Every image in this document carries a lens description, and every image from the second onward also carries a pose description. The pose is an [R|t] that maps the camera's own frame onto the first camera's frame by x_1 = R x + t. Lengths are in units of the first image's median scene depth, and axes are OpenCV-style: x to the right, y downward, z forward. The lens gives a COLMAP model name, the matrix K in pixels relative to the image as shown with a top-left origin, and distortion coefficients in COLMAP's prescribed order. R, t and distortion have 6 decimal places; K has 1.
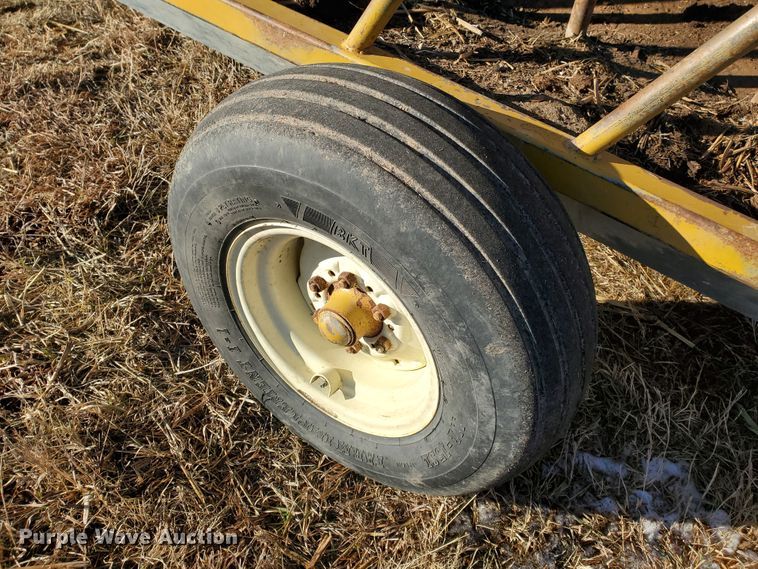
lens RADIAL K [[553.0, 0, 378.5], [0, 553.0, 284.8], [0, 0, 1]] dist [0.034628, -0.016780]
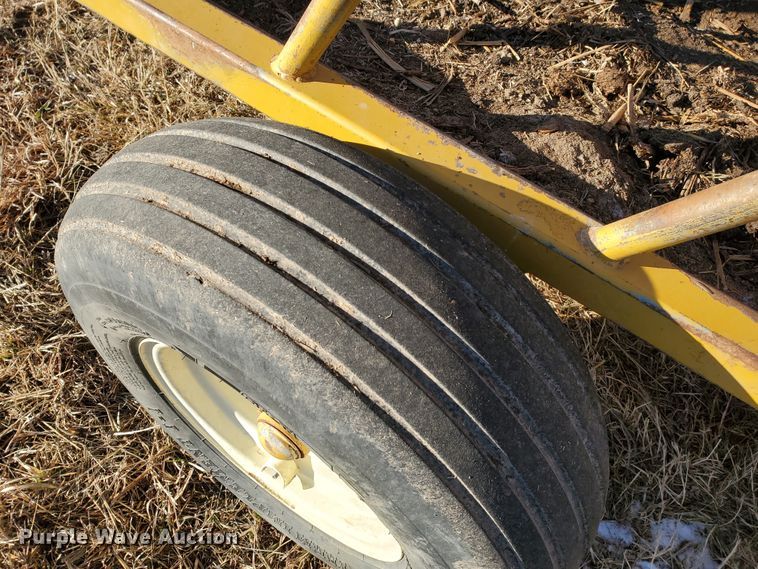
lens RADIAL K [[553.0, 0, 377.1], [0, 553.0, 283.0], [0, 0, 1]] dist [0.034628, -0.016780]
pose [[0.999683, -0.006419, -0.024332, 0.070370], [0.011040, 0.980775, 0.194829, -0.249870], [0.022614, -0.195036, 0.980535, 0.215156]]
